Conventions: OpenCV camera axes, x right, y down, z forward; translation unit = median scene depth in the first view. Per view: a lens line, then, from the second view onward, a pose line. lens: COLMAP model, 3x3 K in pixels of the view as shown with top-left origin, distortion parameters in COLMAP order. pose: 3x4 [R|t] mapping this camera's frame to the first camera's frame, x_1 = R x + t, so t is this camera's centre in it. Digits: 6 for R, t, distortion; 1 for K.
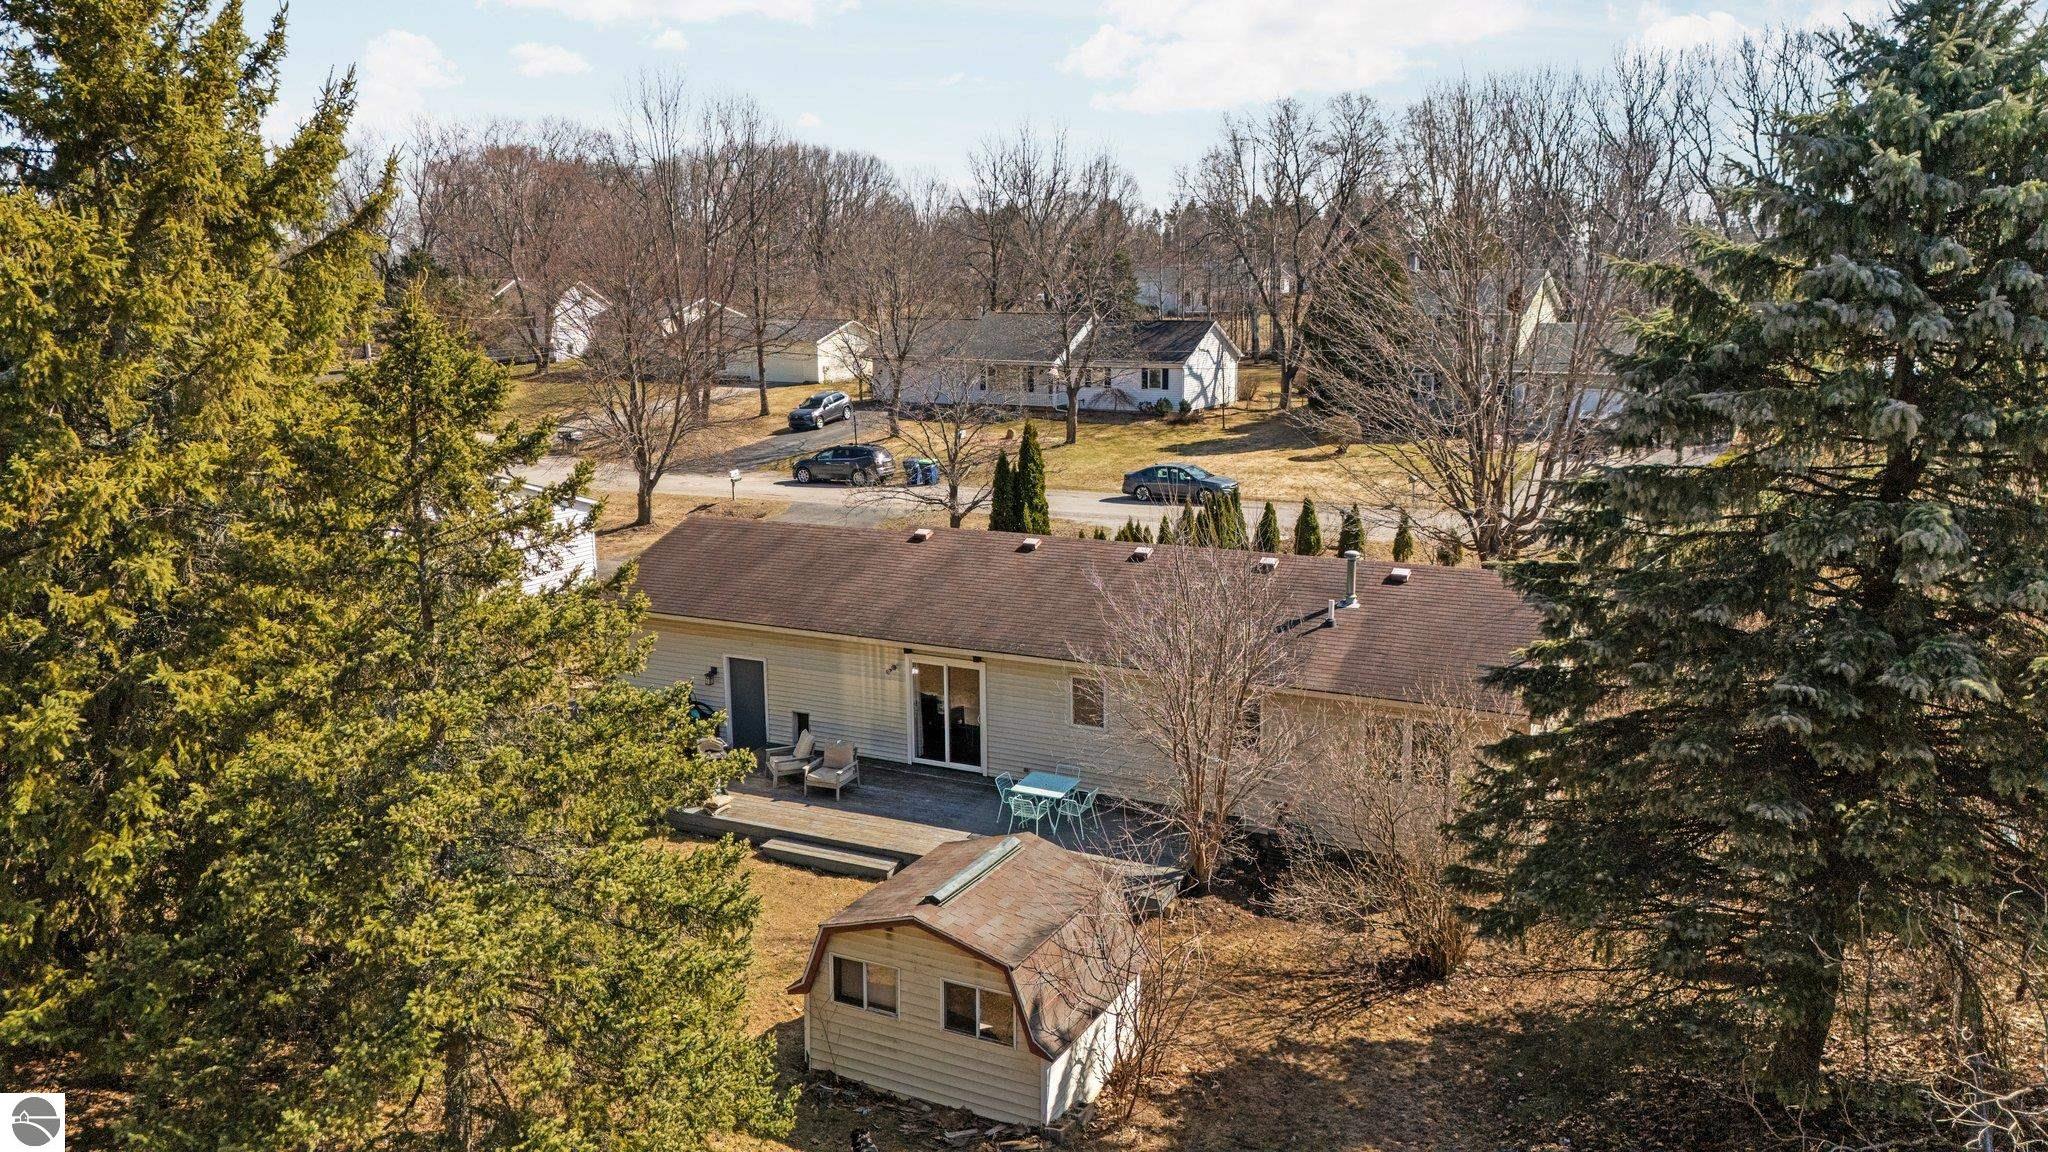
lens RADIAL K [[1542.3, 0, 1031.6], [0, 1542.3, 557.5], [0, 0, 1]] dist [0.080223, -0.038867]
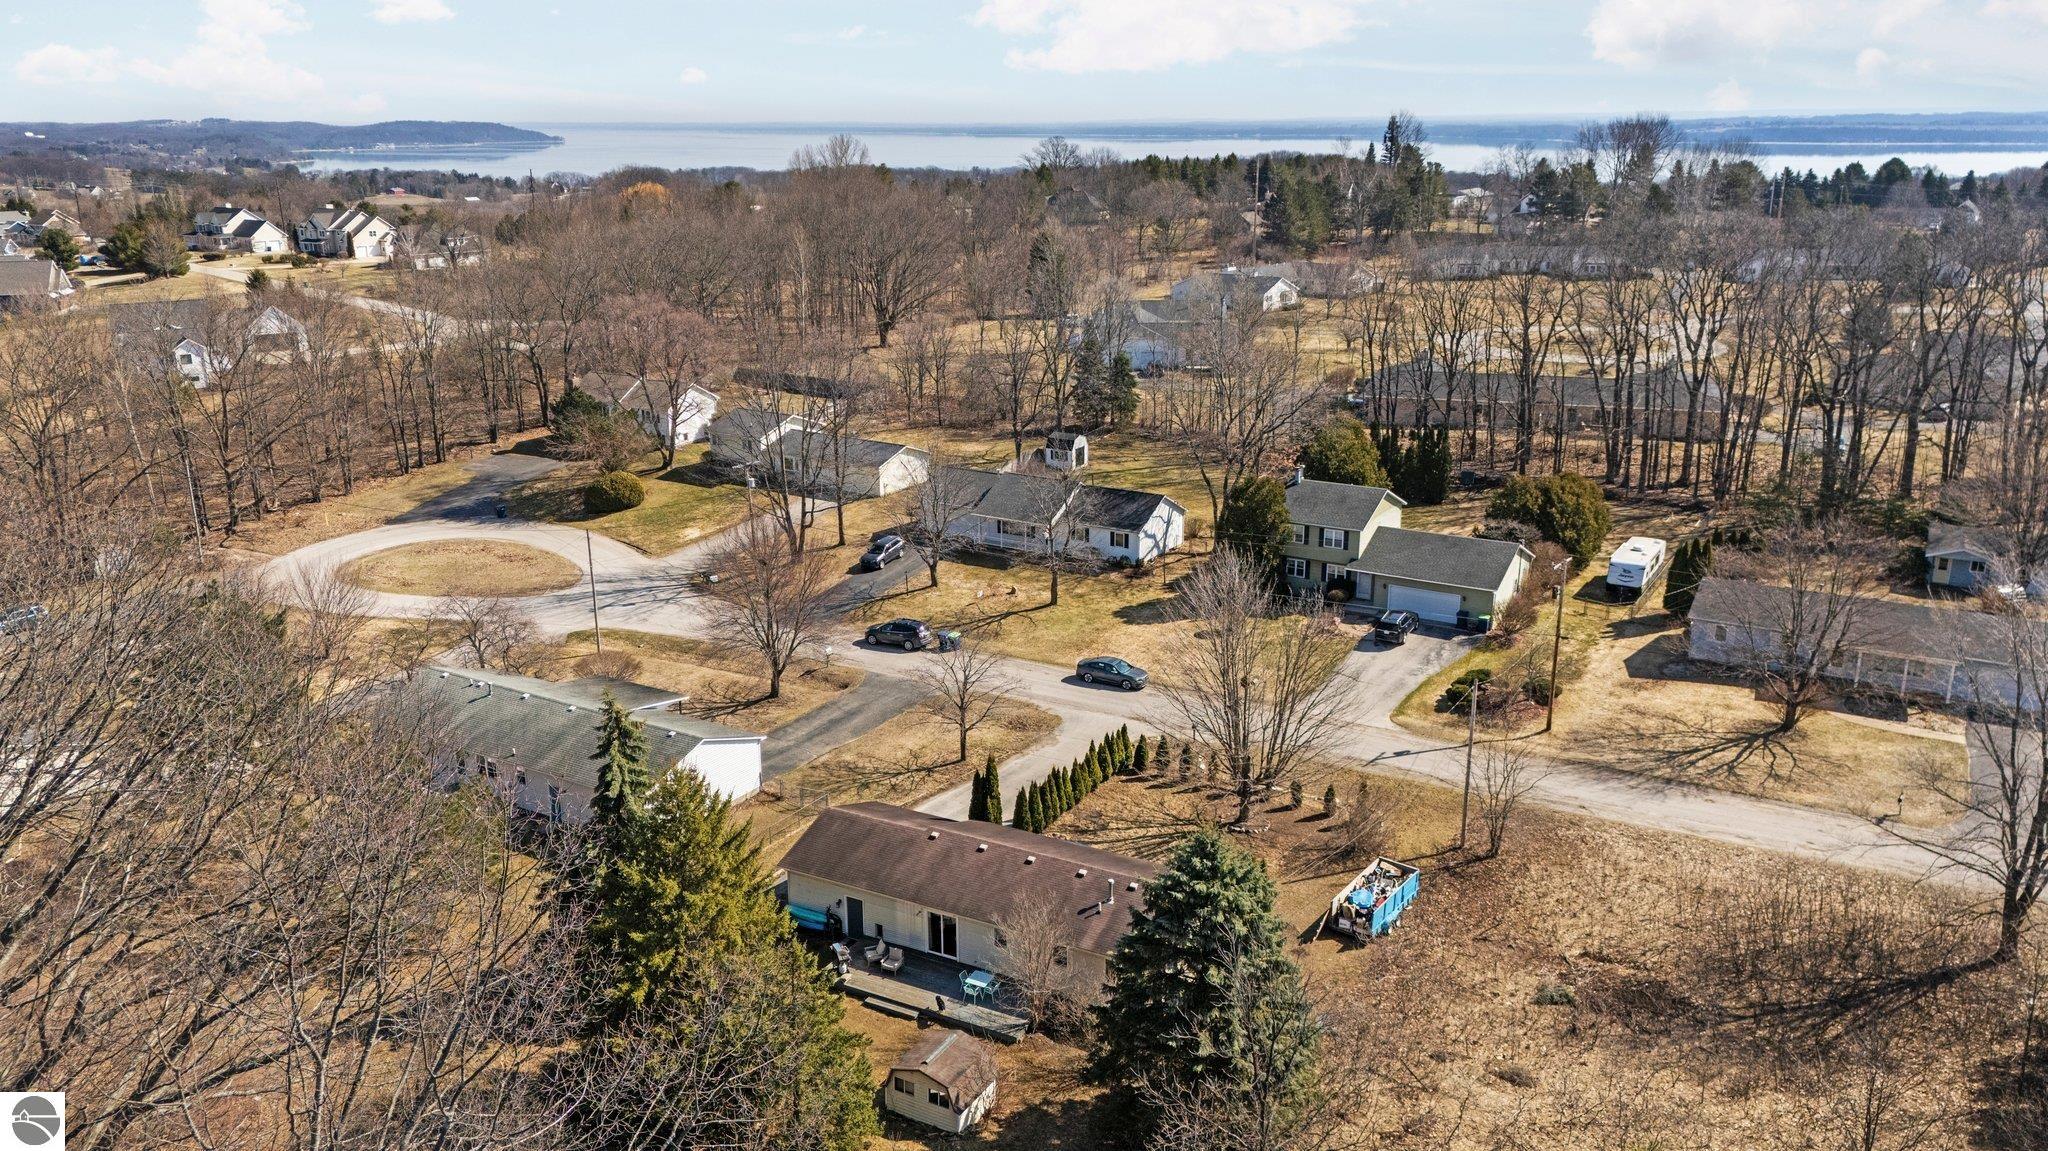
lens RADIAL K [[1542.3, 0, 1033.8], [0, 1542.3, 586.6], [0, 0, 1]] dist [0.080223, -0.038867]
pose [[0.999364, 0.013596, -0.032976, 0.066205], [-0.010444, 0.995525, 0.093918, -0.278157], [0.034106, -0.093514, 0.995034, -0.548947]]
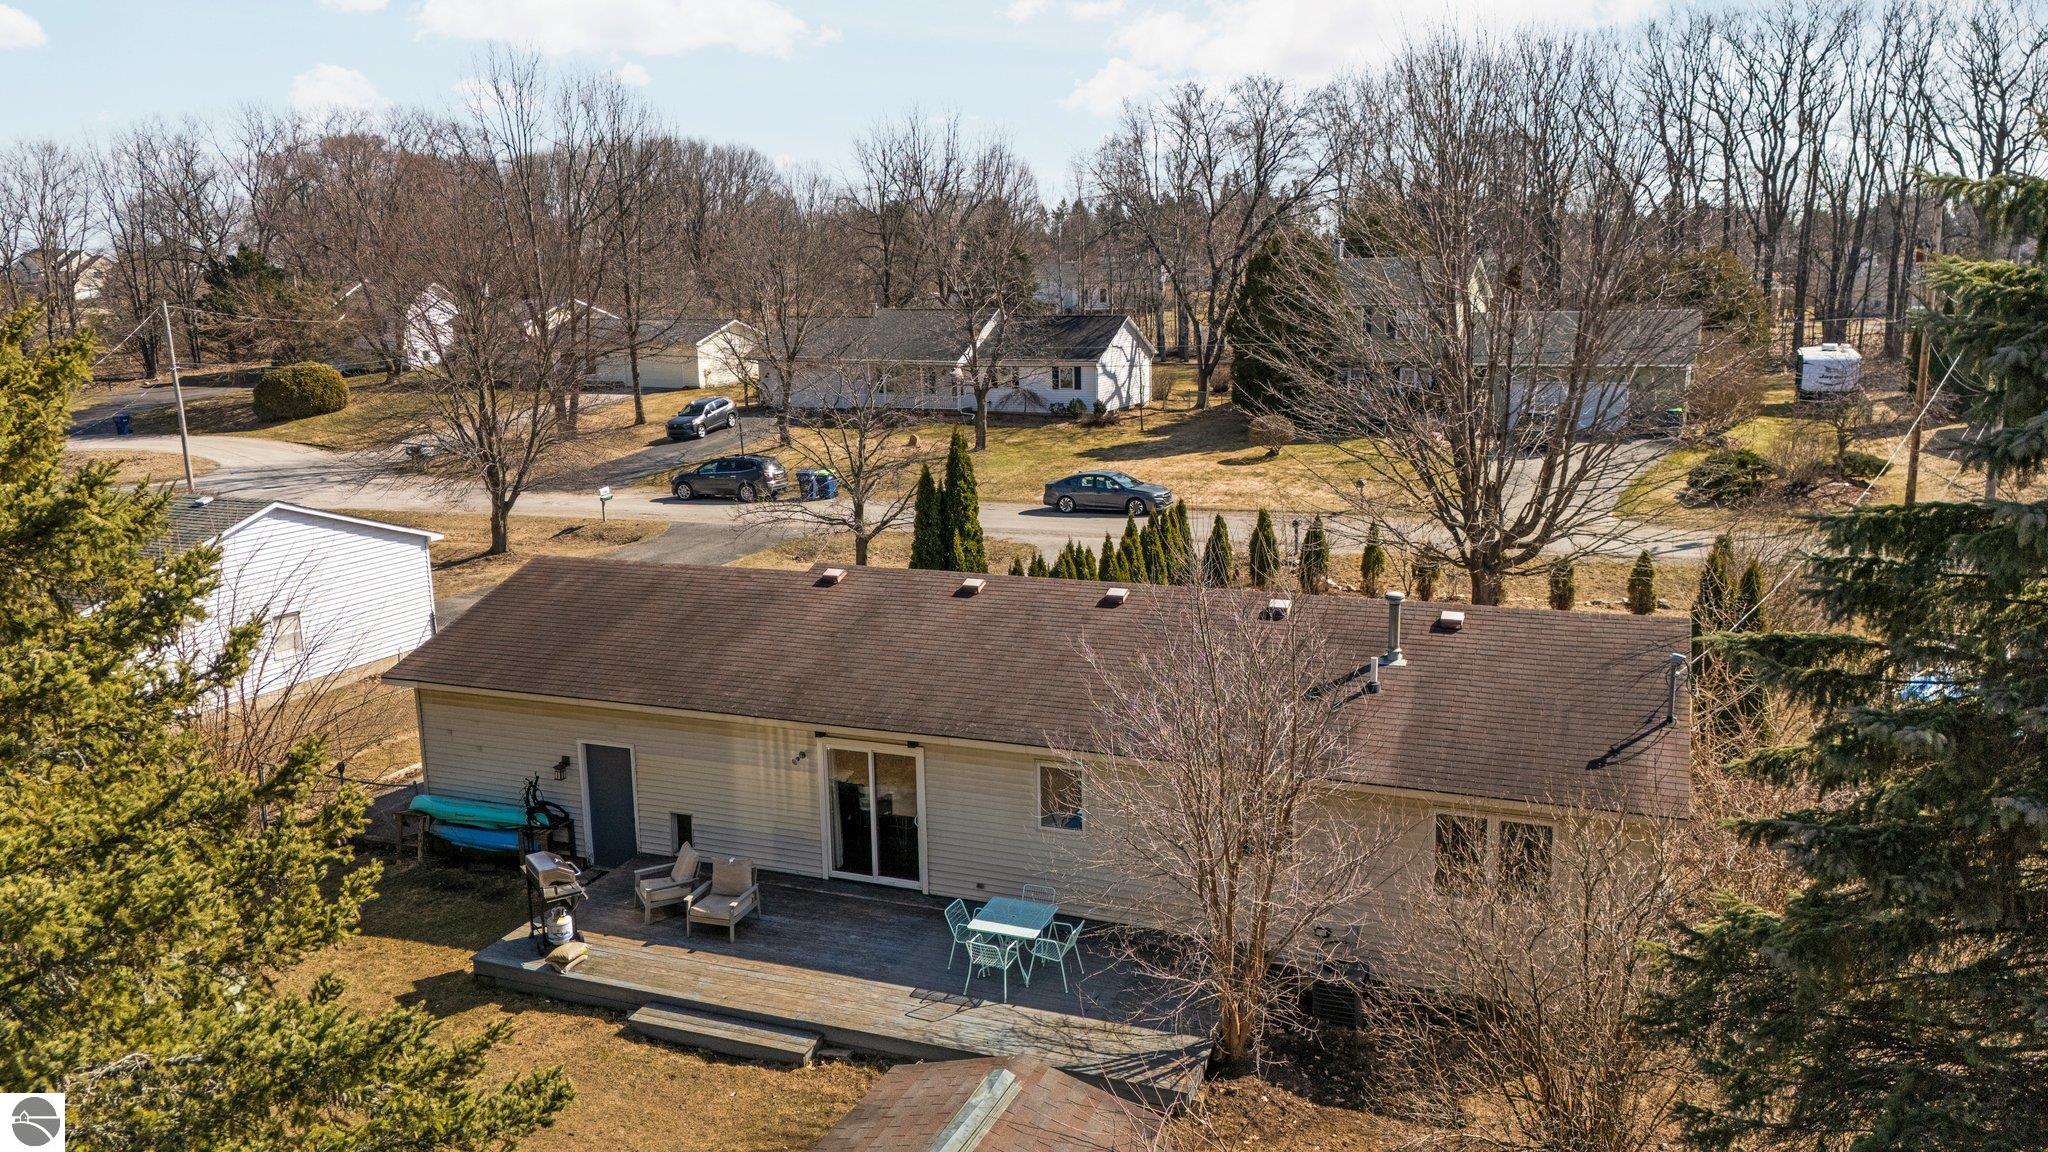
lens RADIAL K [[1542.3, 0, 1037.4], [0, 1542.3, 571.9], [0, 0, 1]] dist [0.080223, -0.038867]
pose [[0.996991, -0.025178, 0.073321, -0.011864], [0.024579, 0.999657, 0.009057, -0.010581], [-0.073524, -0.007227, 0.997267, 0.099040]]
